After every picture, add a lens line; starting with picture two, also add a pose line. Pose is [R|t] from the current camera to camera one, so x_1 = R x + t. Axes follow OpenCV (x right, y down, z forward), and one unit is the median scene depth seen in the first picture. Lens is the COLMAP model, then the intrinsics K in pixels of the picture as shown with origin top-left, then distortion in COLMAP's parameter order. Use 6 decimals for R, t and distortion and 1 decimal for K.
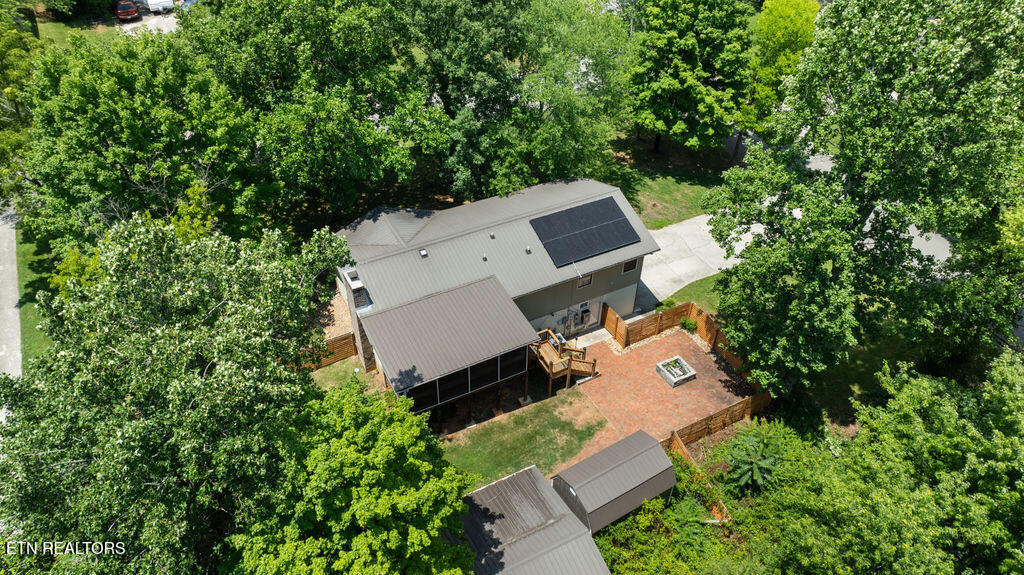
lens RADIAL K [[739.2, 0, 512.0], [0, 739.2, 287.5], [0, 0, 1]] dist [-0.004650, -0.001519]
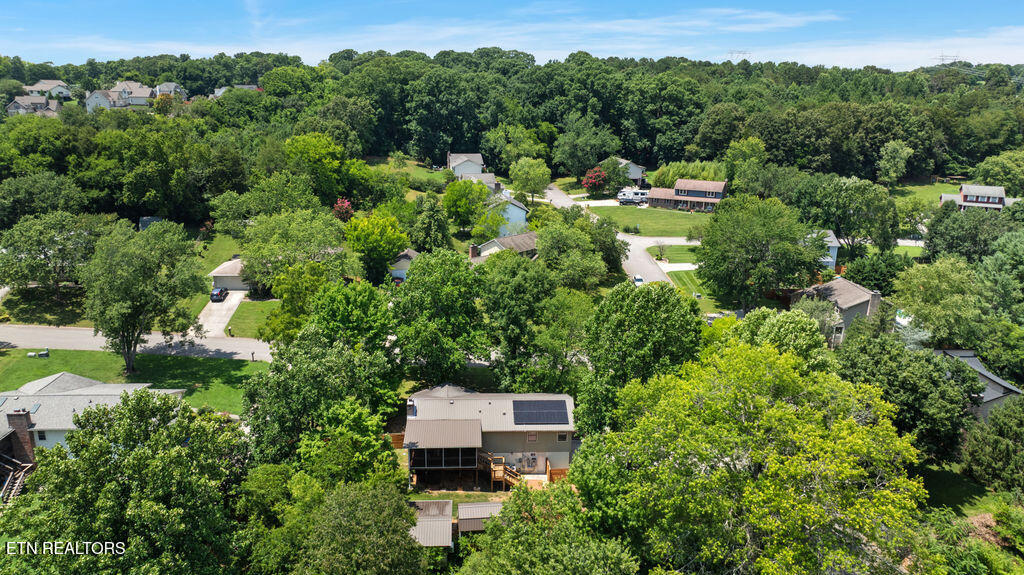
lens RADIAL K [[739.2, 0, 512.0], [0, 739.2, 287.5], [0, 0, 1]] dist [-0.004650, -0.001519]
pose [[0.911360, 0.119843, -0.393778, 0.754108], [-0.271891, 0.893529, -0.357326, 0.336299], [0.309029, 0.432717, 0.846910, -0.742296]]
